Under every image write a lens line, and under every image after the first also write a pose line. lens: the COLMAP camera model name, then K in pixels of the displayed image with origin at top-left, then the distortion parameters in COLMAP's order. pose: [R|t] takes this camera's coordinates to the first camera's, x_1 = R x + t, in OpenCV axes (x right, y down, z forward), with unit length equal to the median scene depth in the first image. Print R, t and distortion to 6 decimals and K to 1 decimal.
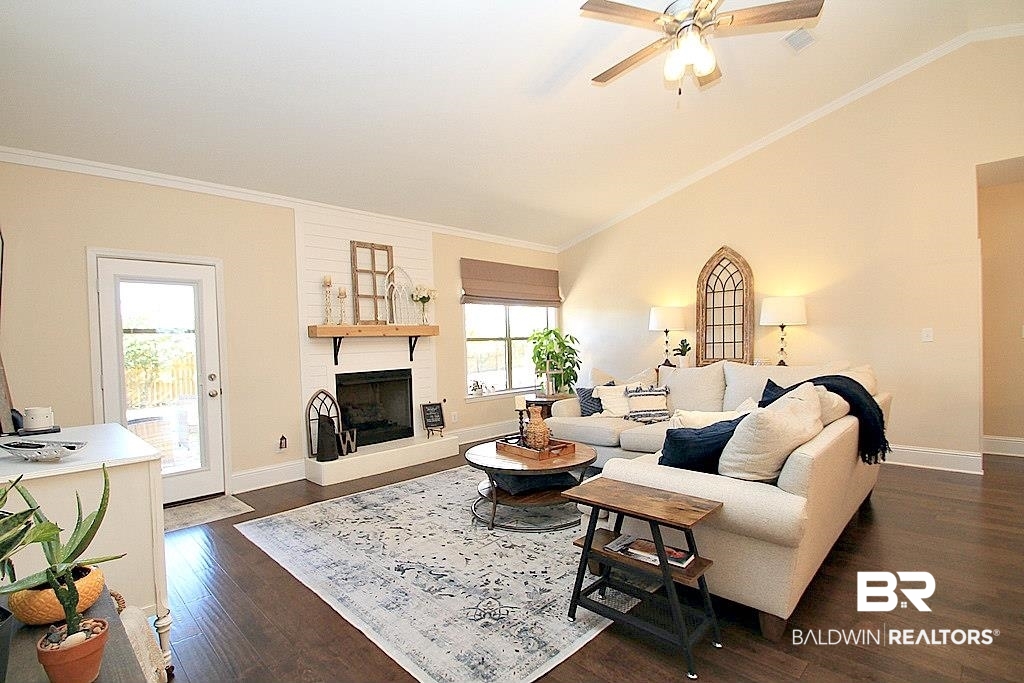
lens RADIAL K [[482.0, 0, 511.2], [0, 482.0, 343.1], [0, 0, 1]] dist [0.005978, -0.012133]
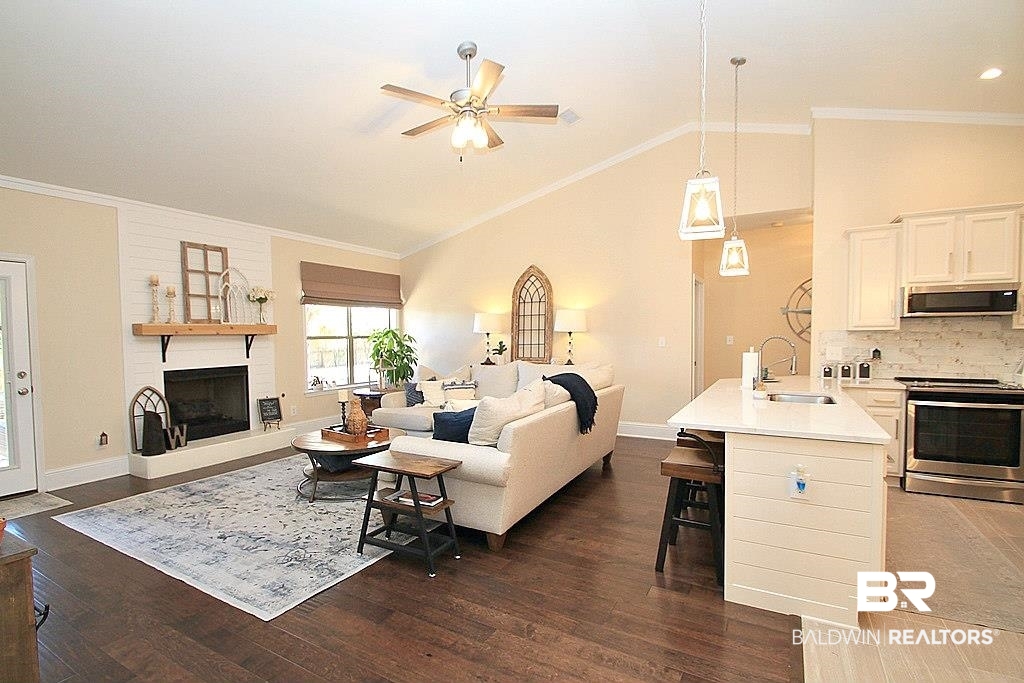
lens RADIAL K [[482.0, 0, 513.3], [0, 482.0, 347.9], [0, 0, 1]] dist [0.005978, -0.012133]
pose [[0.963738, 0.010230, 0.266654, 0.093403], [-0.016666, 0.999622, 0.021887, -0.023716], [-0.266329, -0.025538, 0.963544, -0.217735]]
